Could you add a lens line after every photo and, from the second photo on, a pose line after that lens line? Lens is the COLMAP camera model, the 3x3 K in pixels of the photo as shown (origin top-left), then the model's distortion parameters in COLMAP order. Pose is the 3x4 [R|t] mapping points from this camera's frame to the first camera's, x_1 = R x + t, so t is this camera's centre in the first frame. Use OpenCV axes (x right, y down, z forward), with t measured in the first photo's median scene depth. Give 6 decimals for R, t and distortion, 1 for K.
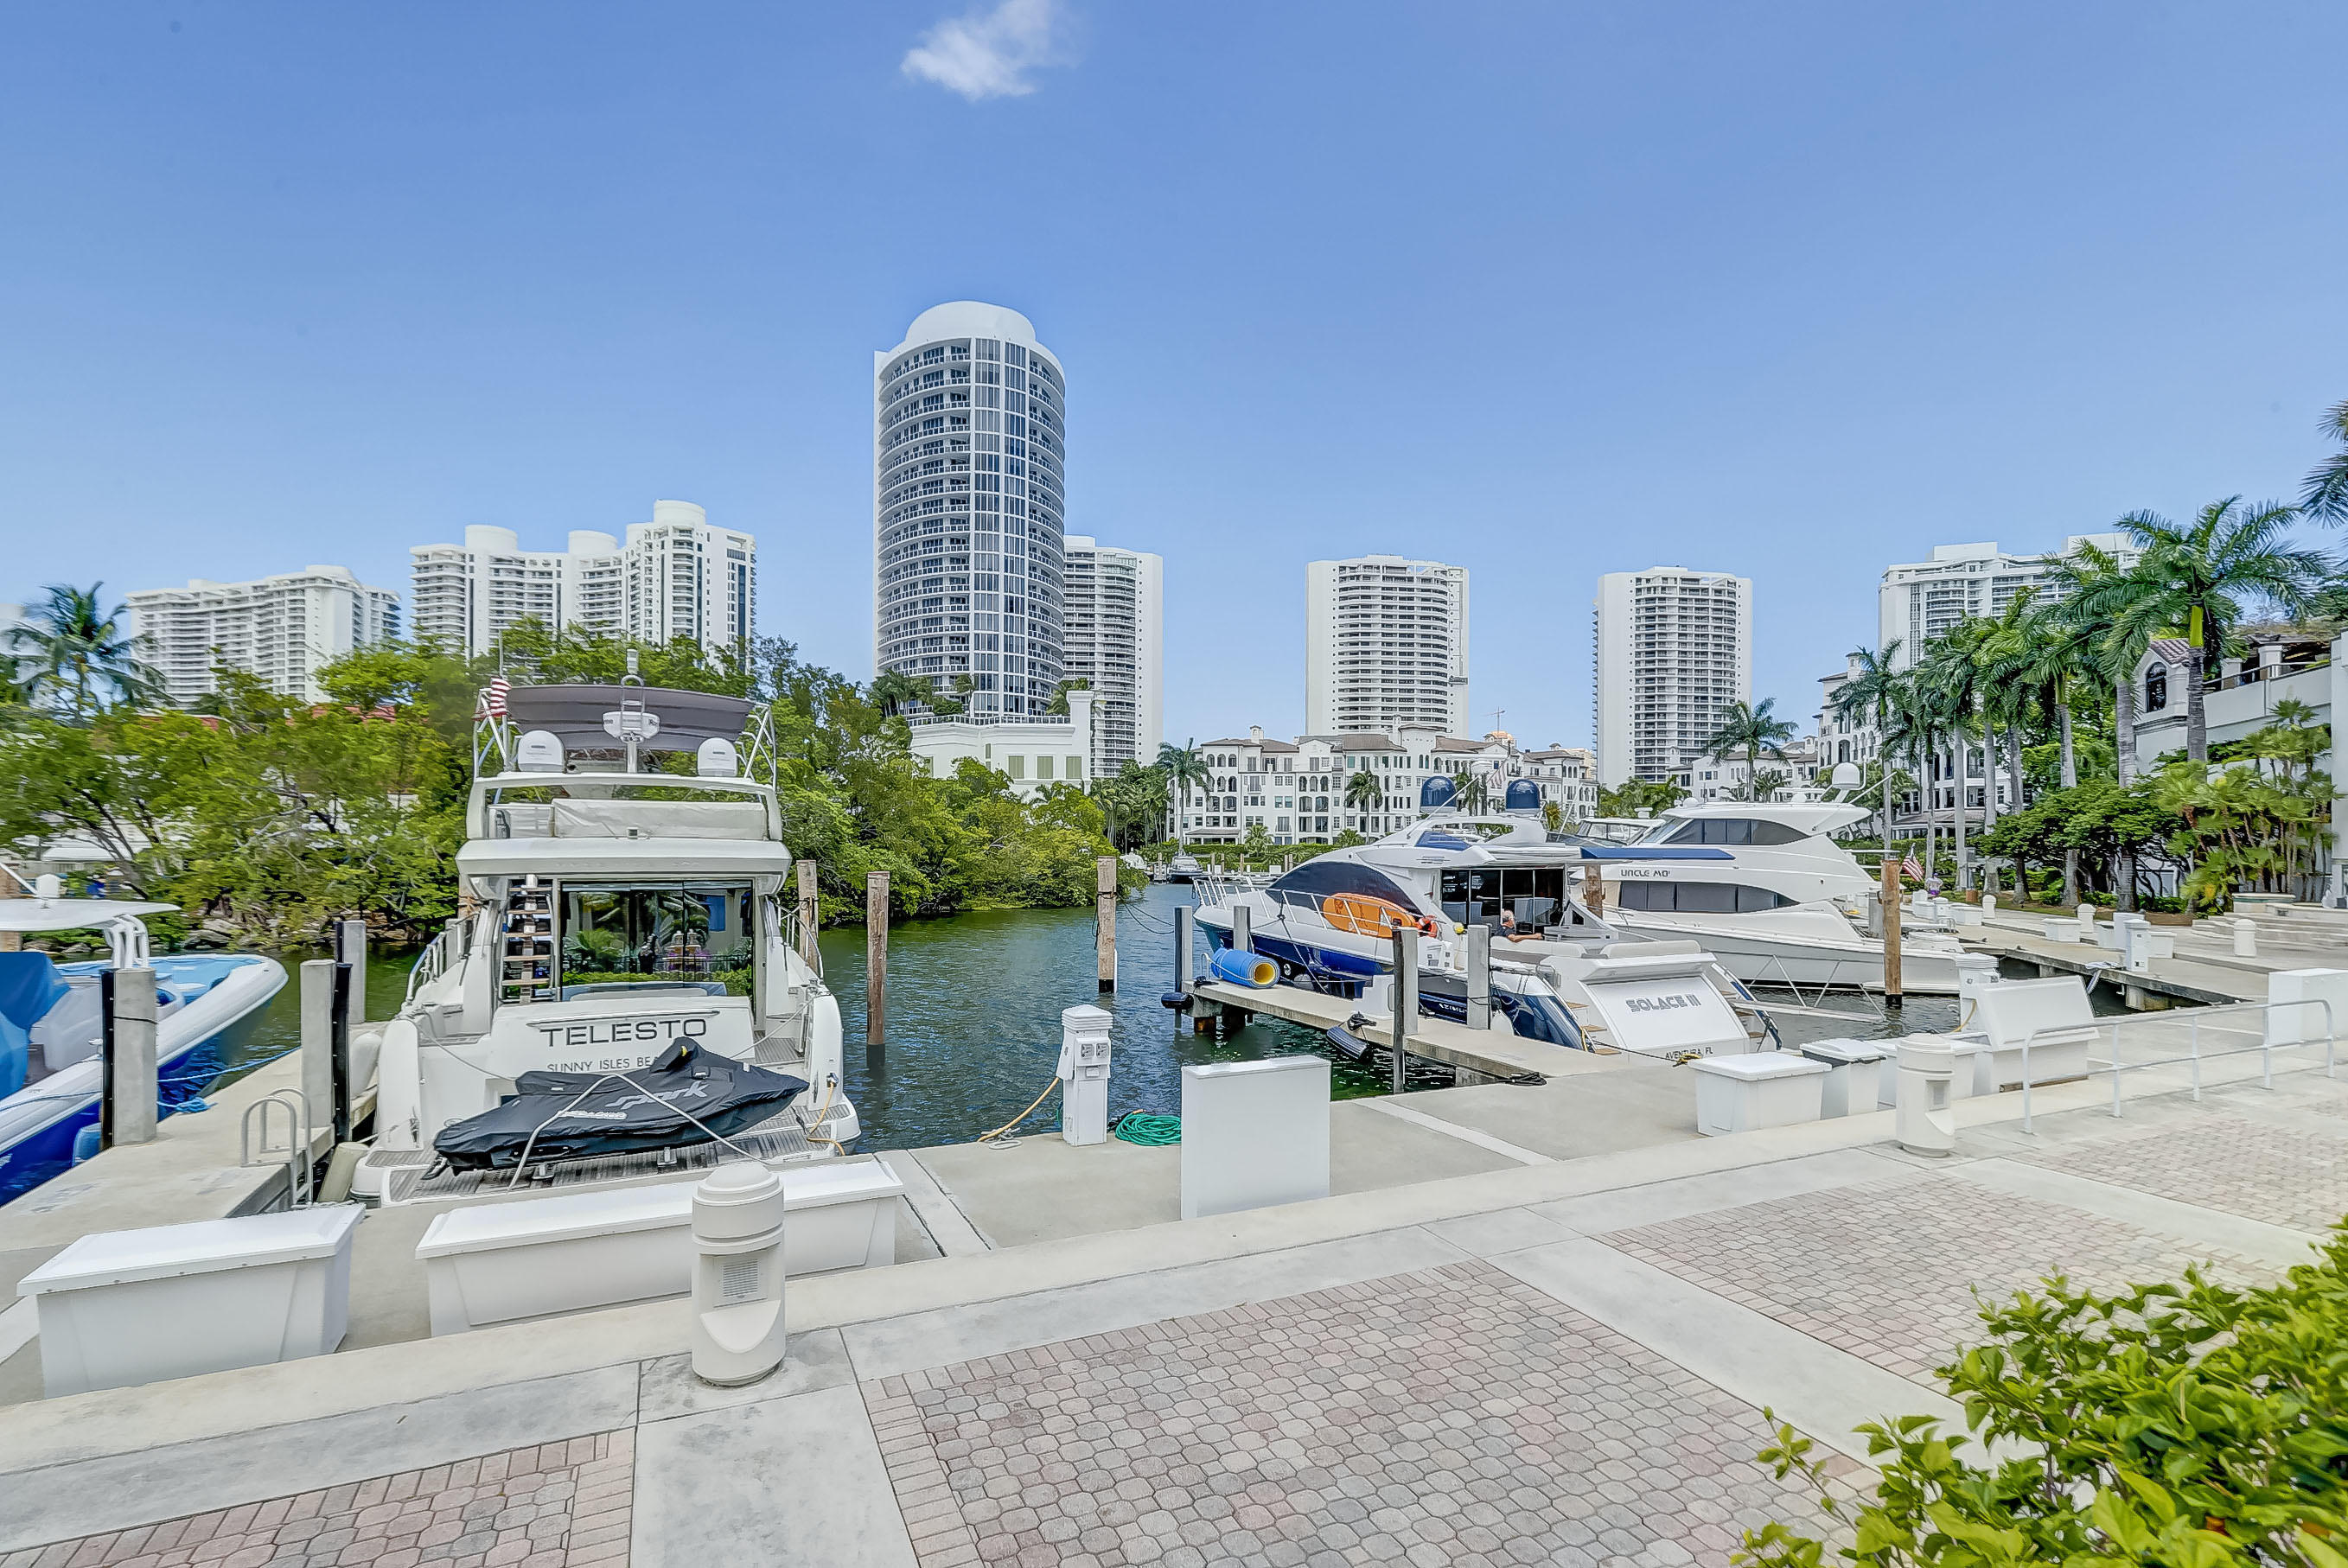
lens RADIAL K [[1064.5, 0, 1171.0], [0, 1064.5, 852.6], [0, 0, 1]] dist [0.013988, 0.000025]
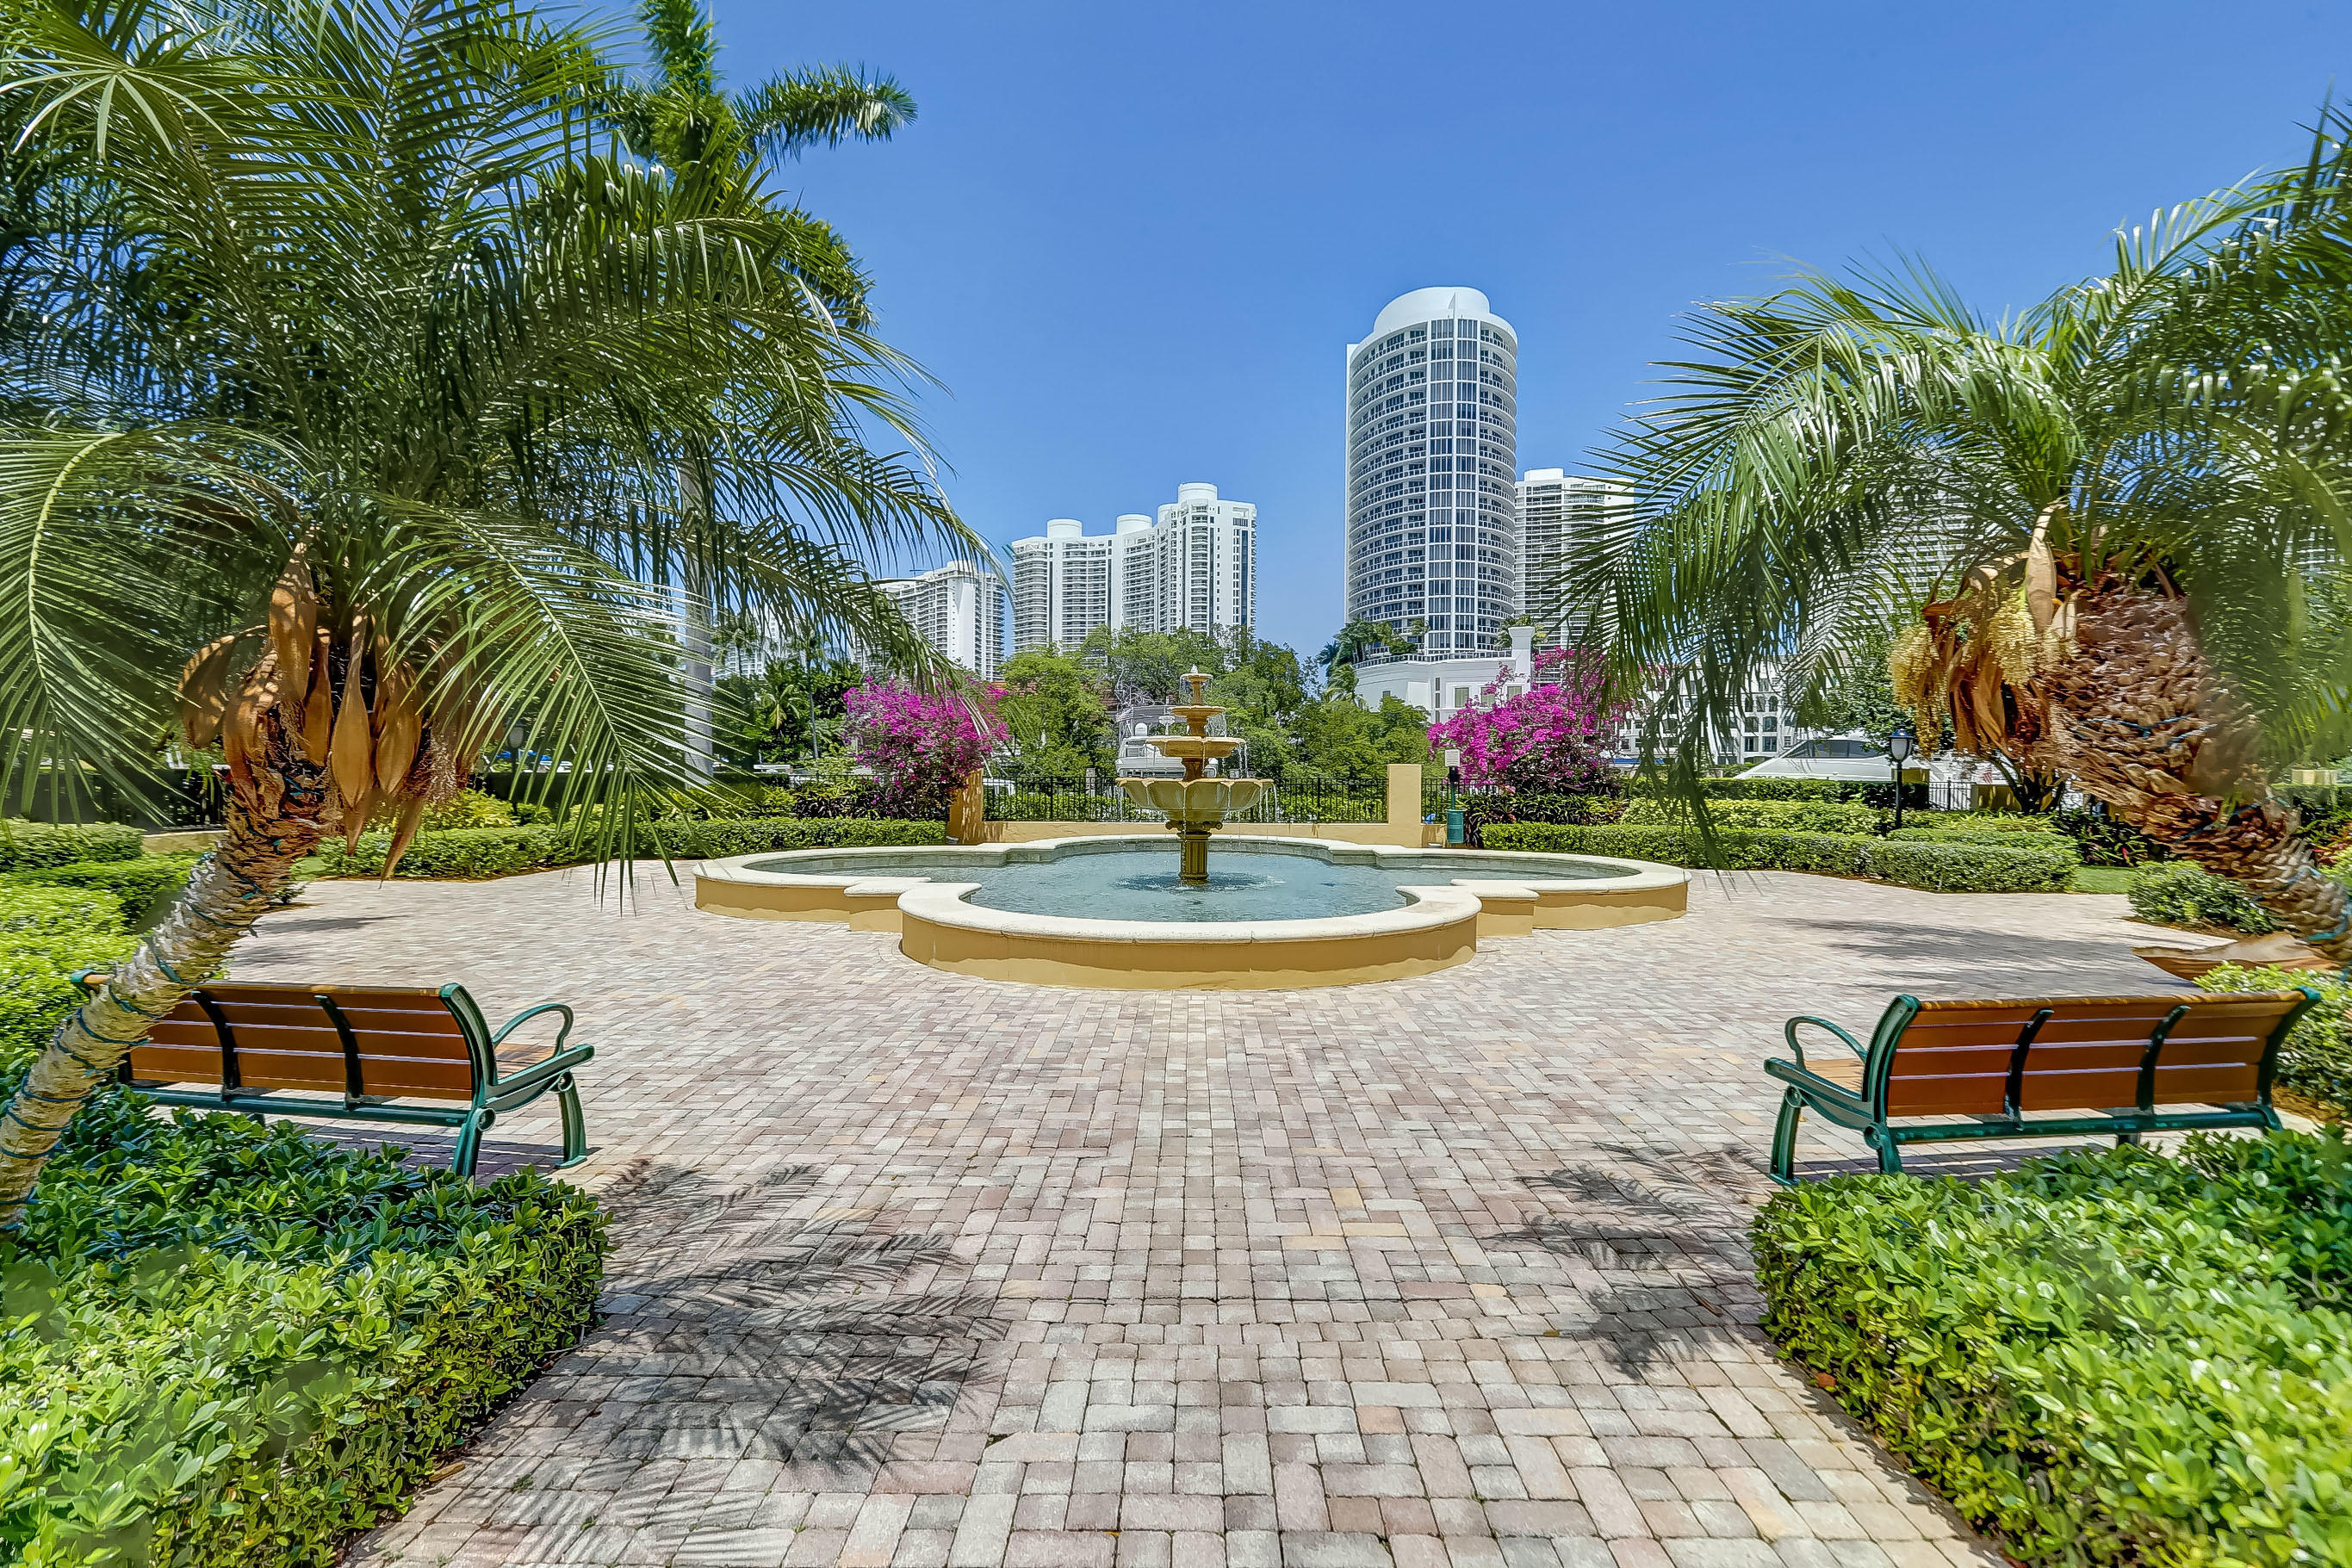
lens RADIAL K [[1066.3, 0, 1177.4], [0, 1066.3, 778.9], [0, 0, 1]] dist [0.013988, 0.000025]
pose [[0.899635, -0.000048, -0.436644, 0.070829], [0.000879, 0.999998, 0.001701, 0.003875], [0.436643, -0.001914, 0.899633, -0.143538]]
